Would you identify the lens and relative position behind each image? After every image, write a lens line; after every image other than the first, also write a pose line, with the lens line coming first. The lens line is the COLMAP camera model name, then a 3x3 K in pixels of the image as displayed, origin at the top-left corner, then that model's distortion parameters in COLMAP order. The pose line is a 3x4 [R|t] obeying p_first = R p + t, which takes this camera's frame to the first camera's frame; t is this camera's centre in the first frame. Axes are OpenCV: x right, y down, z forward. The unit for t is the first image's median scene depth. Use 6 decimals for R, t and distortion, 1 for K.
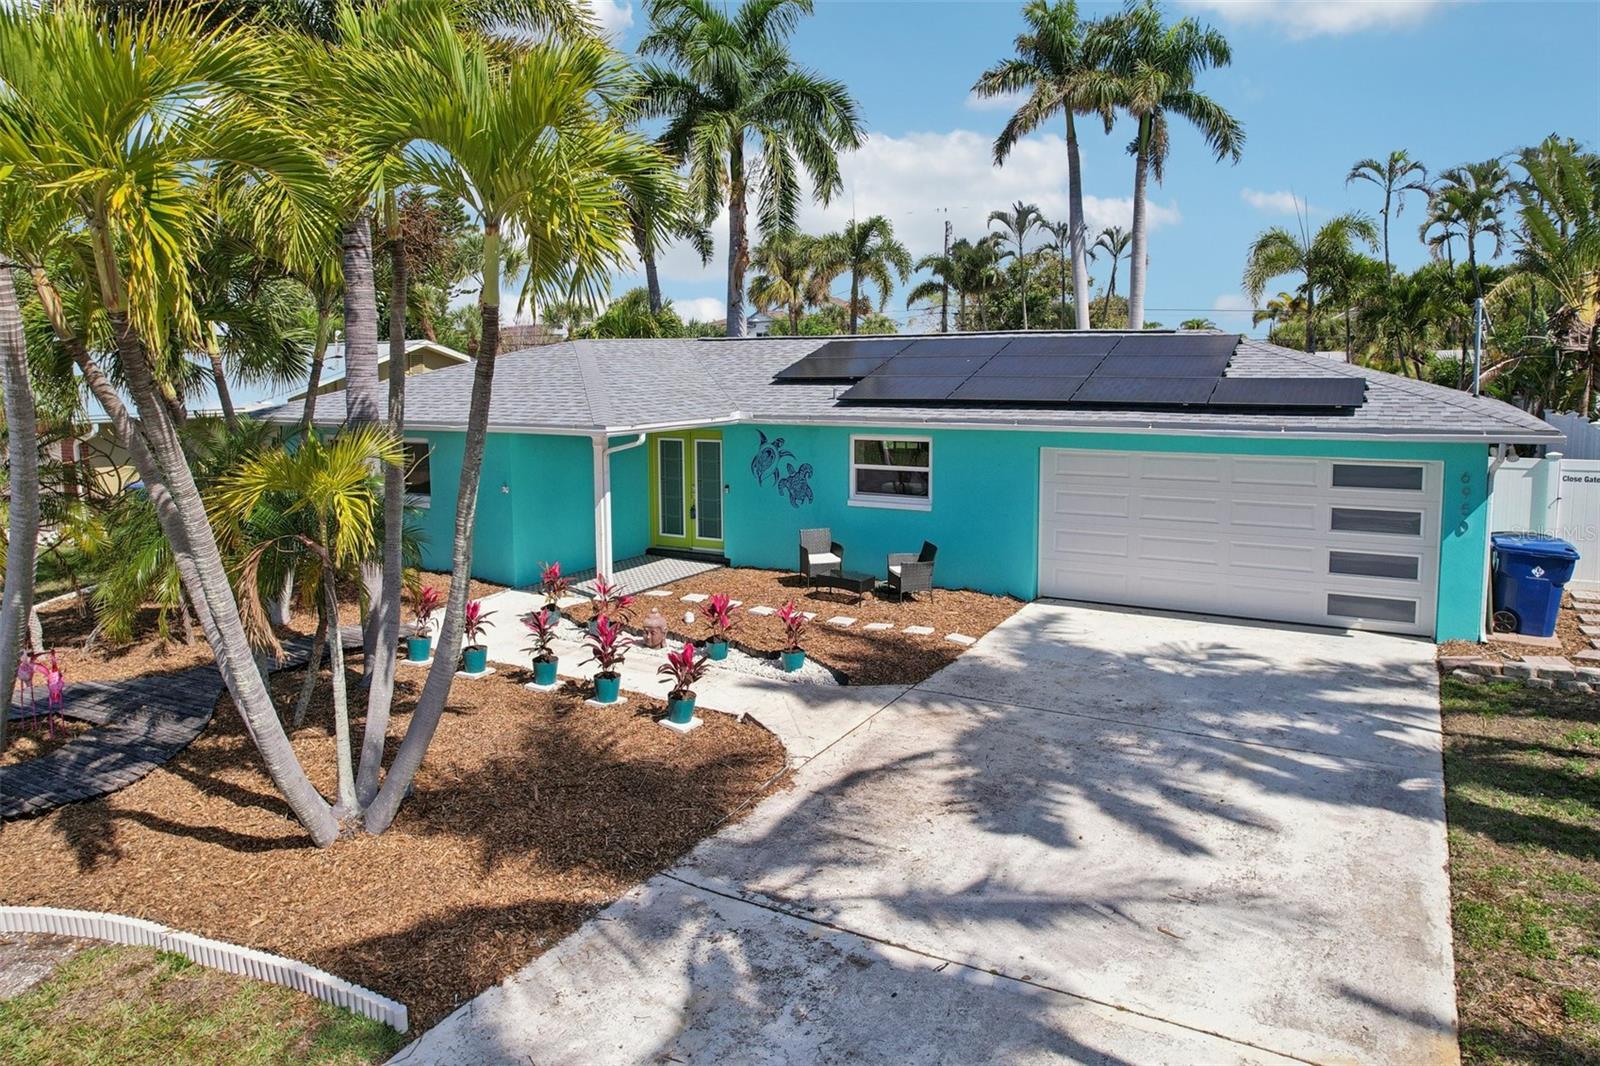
lens RADIAL K [[1049.0, 0, 802.2], [0, 1049.0, 524.5], [0, 0, 1]] dist [-0.065526, 0.051767]
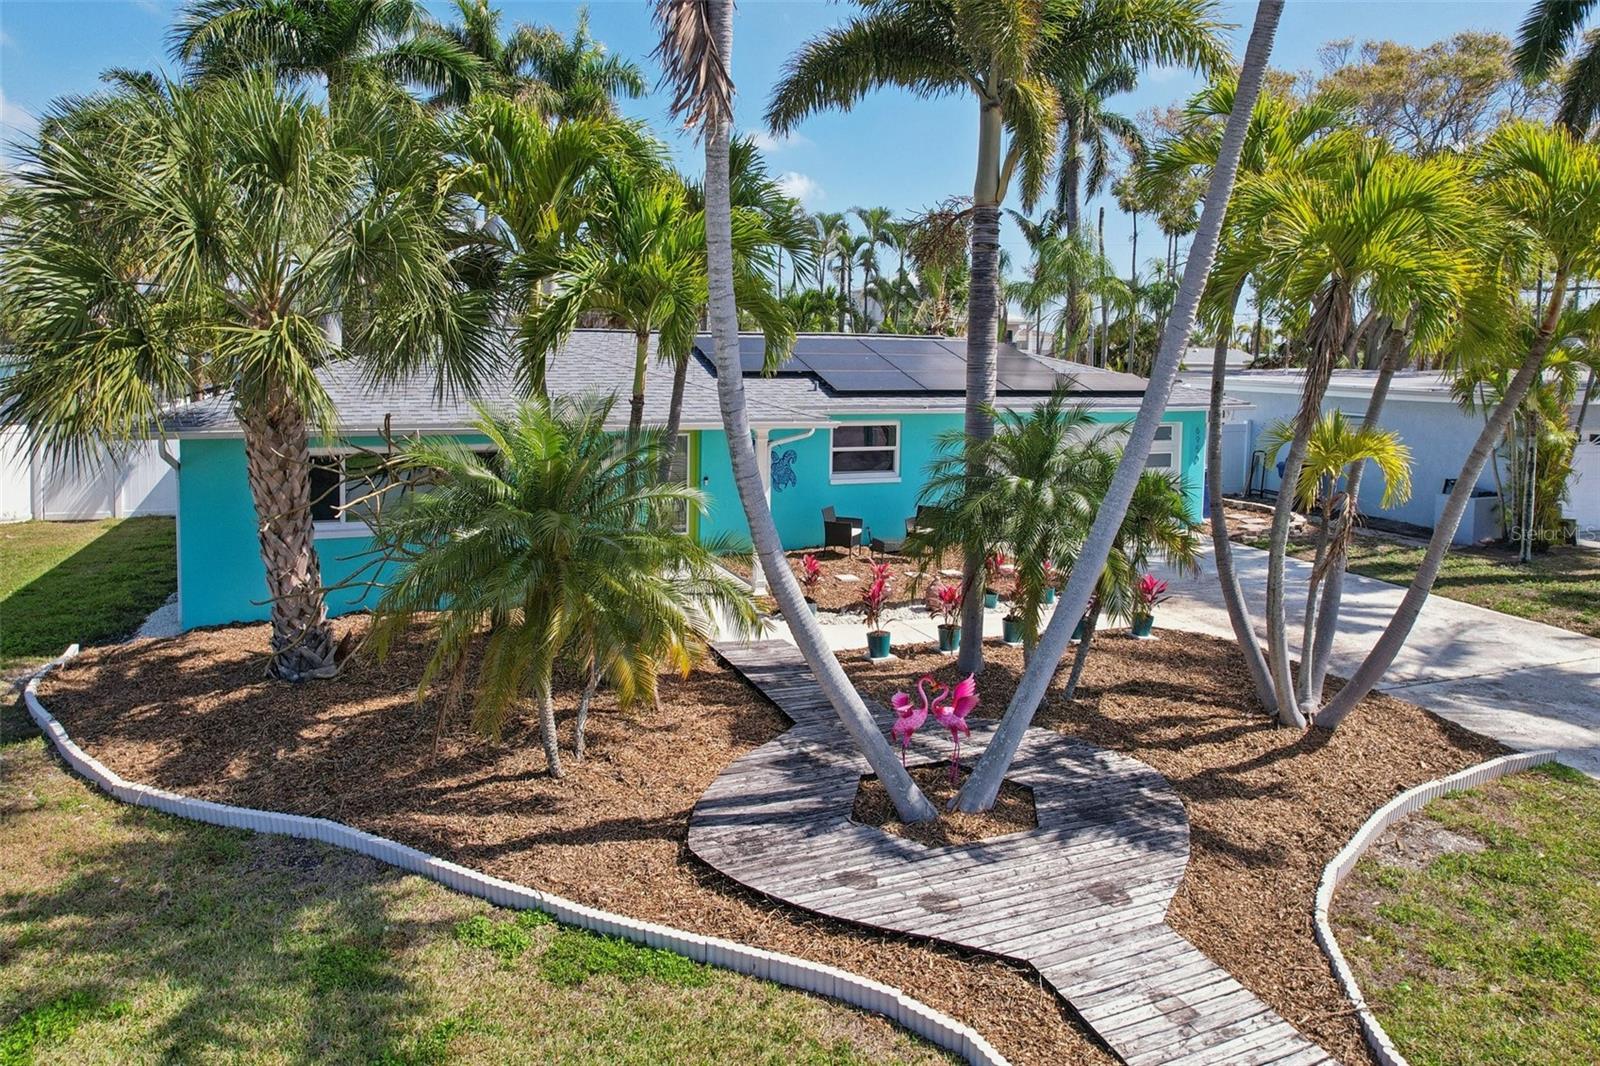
lens RADIAL K [[1049.0, 0, 798.3], [0, 1049.0, 530.6], [0, 0, 1]] dist [-0.065526, 0.051767]
pose [[0.612044, -0.110090, 0.783123, -0.901803], [0.102220, 0.992969, 0.059700, -0.041041], [-0.784189, 0.043512, 0.618994, 0.339450]]
